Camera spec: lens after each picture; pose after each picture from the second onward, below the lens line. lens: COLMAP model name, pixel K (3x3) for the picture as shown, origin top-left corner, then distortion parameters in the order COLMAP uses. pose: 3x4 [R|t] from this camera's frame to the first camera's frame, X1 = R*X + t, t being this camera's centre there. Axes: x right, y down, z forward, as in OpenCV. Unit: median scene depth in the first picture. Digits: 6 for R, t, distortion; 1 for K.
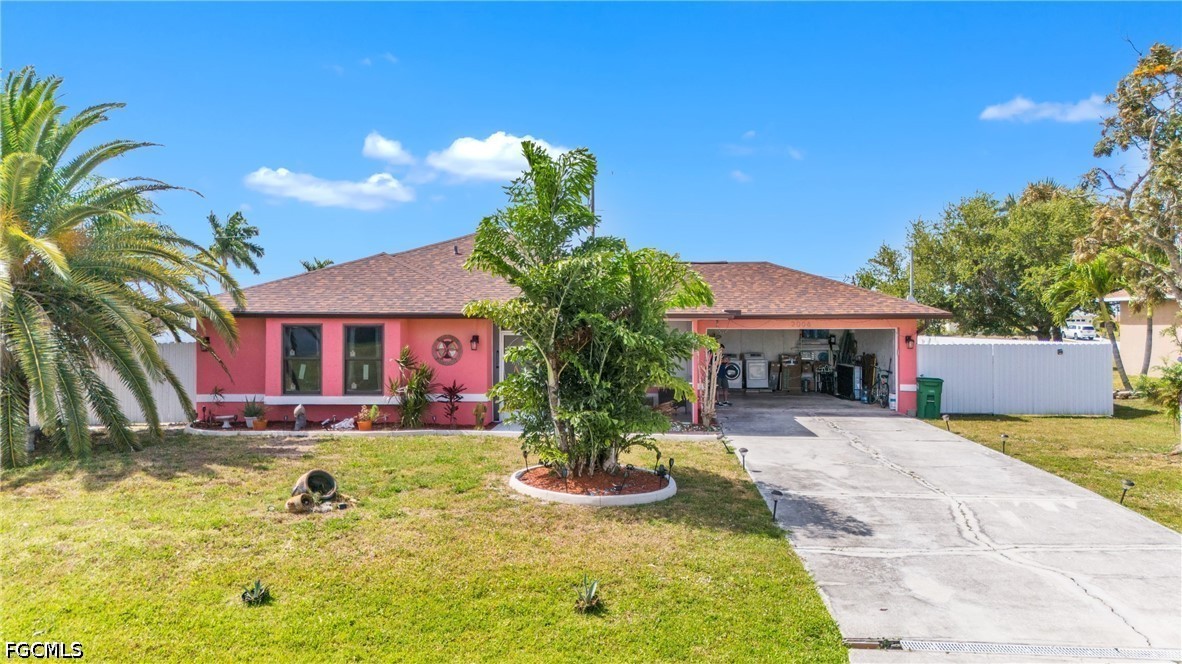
lens RADIAL K [[847.0, 0, 595.8], [0, 847.0, 315.2], [0, 0, 1]] dist [0.122517, -0.152134]
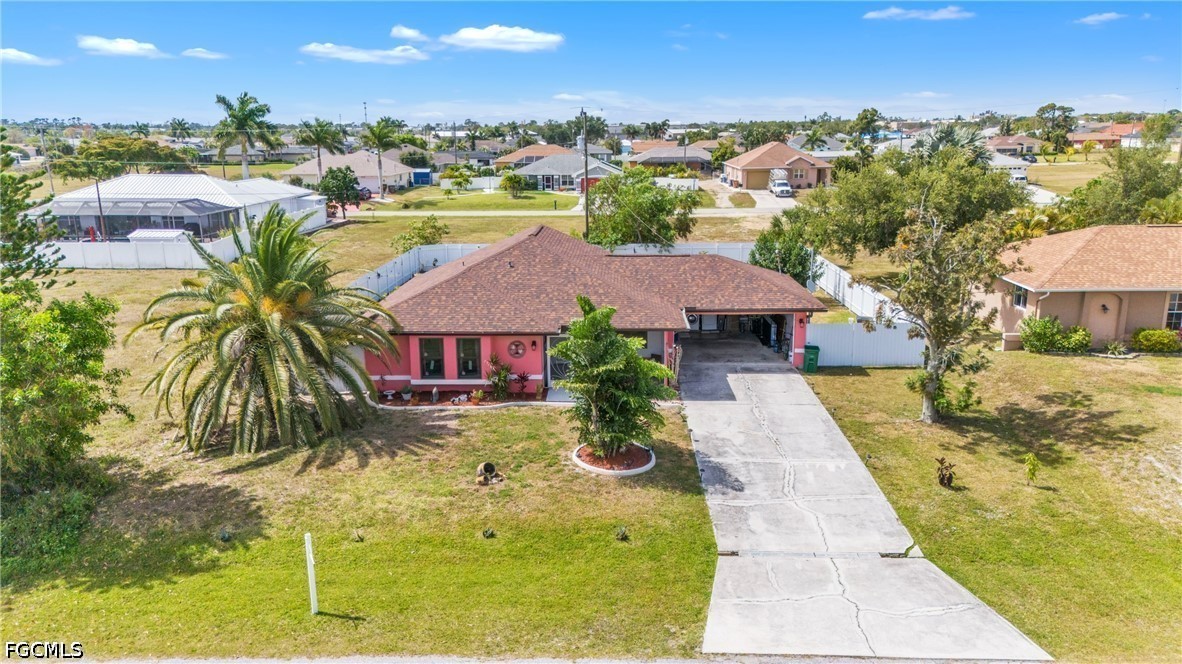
lens RADIAL K [[847.0, 0, 595.8], [0, 847.0, 315.2], [0, 0, 1]] dist [0.122517, -0.152134]
pose [[0.999495, -0.012162, 0.029347, -0.075711], [0.005106, 0.973307, 0.229449, -0.440900], [-0.031354, -0.229184, 0.972878, -0.653672]]
